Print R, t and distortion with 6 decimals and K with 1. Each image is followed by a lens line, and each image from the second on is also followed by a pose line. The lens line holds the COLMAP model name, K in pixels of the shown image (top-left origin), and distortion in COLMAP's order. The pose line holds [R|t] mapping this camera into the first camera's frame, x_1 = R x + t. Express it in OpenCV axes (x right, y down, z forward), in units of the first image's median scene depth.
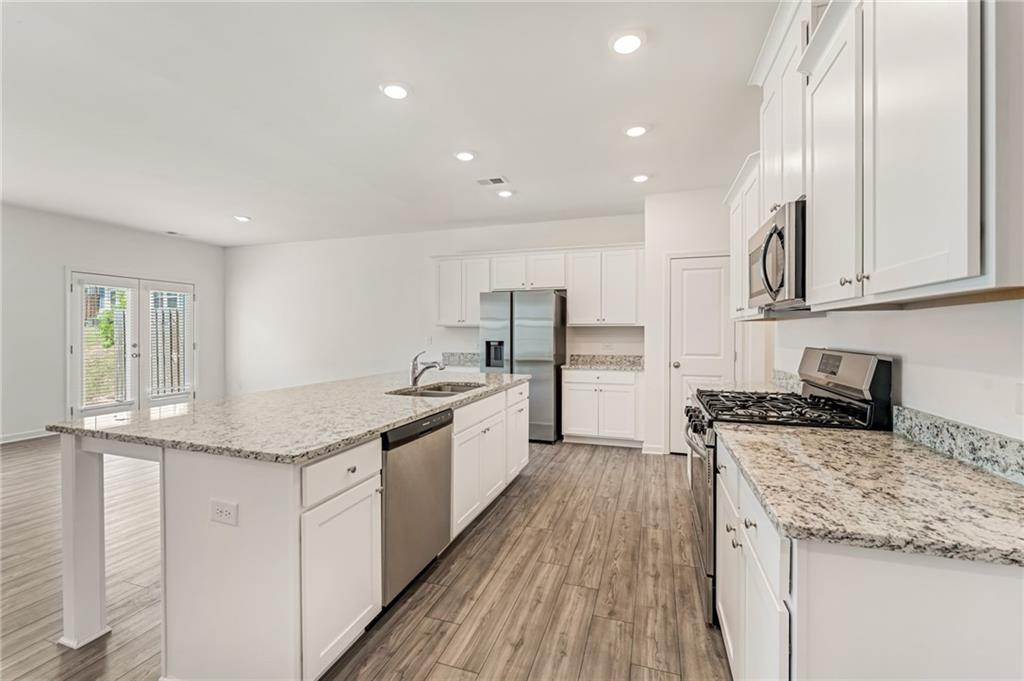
lens RADIAL K [[424.6, 0, 514.6], [0, 424.6, 335.6], [0, 0, 1]] dist [-0.002982, -0.000408]
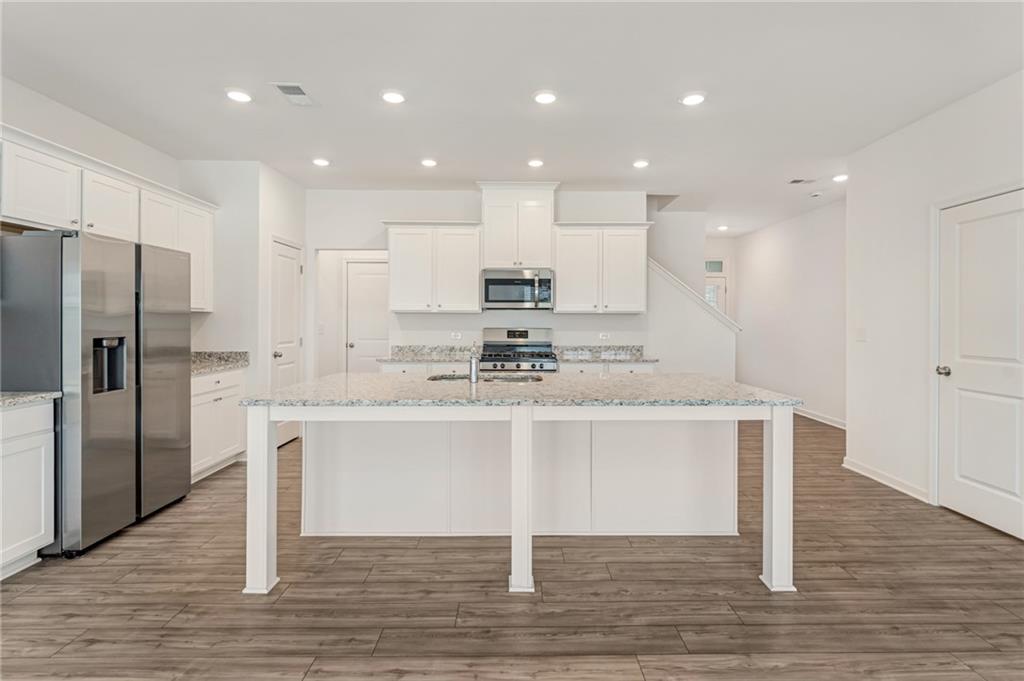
lens RADIAL K [[497.0, 0, 519.7], [0, 497.0, 321.2], [0, 0, 1]] dist [-0.001634, -0.000491]
pose [[-0.322582, -0.001352, 0.946540, -1.207813], [0.004953, 0.999983, 0.003117, -0.008328], [-0.946528, 0.005693, -0.322570, 1.221604]]
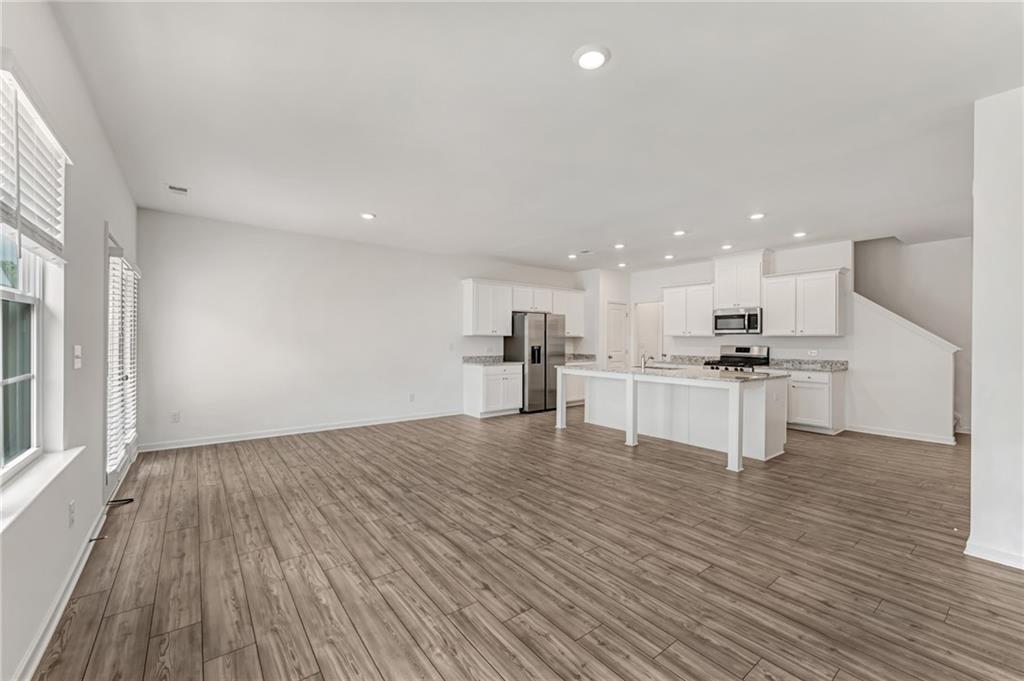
lens RADIAL K [[414.7, 0, 514.5], [0, 414.7, 338.8], [0, 0, 1]] dist [0.001008, 0.000040]
pose [[0.558661, 0.004025, 0.829386, -2.126059], [0.002522, 0.999975, -0.006552, -0.006219], [-0.829392, 0.005752, 0.558637, 0.418784]]
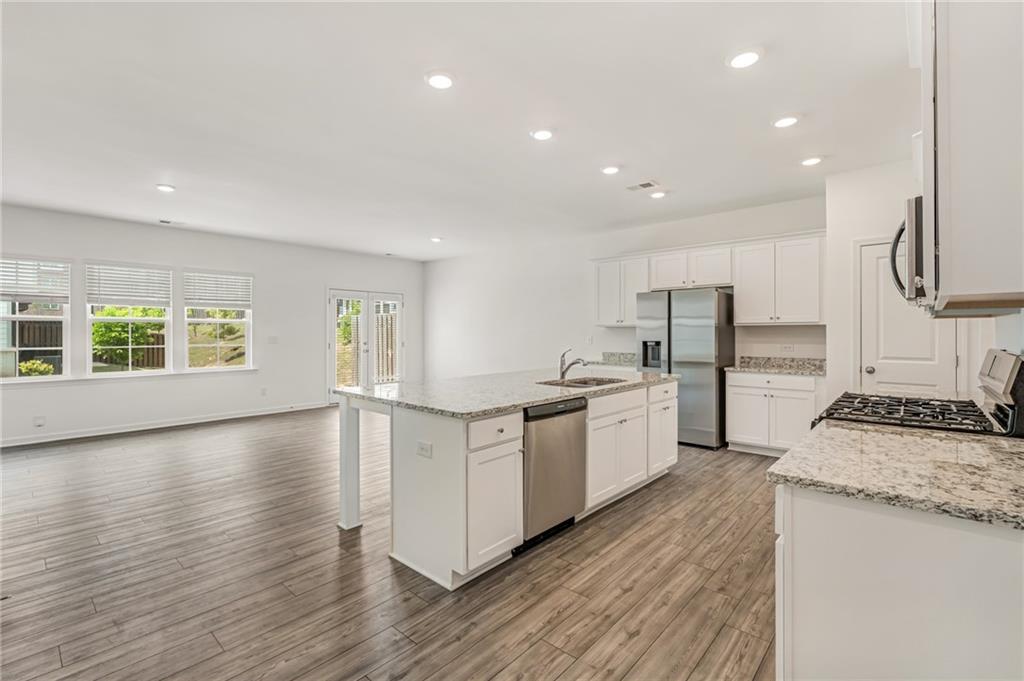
lens RADIAL K [[456.4, 0, 506.0], [0, 456.4, 331.8], [0, 0, 1]] dist [0.000416, -0.000064]
pose [[0.912939, -0.003438, -0.408081, 0.129024], [-0.000164, 0.999961, -0.008790, 0.001104], [0.408096, 0.008092, 0.912903, -0.193469]]
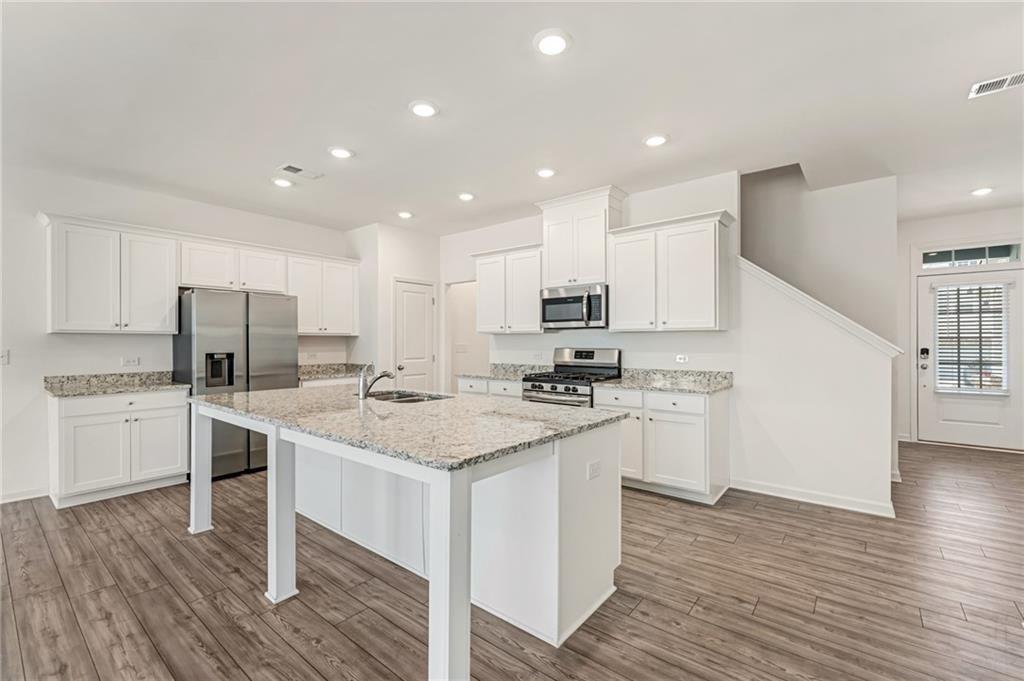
lens RADIAL K [[440.9, 0, 512.0], [0, 440.9, 340.5], [0, 0, 1]] dist [0.000424, -0.000352]
pose [[0.357167, -0.000552, 0.934040, -1.011427], [0.011079, 0.999932, -0.003646, -0.002279], [-0.933975, 0.011650, 0.357149, 0.345415]]
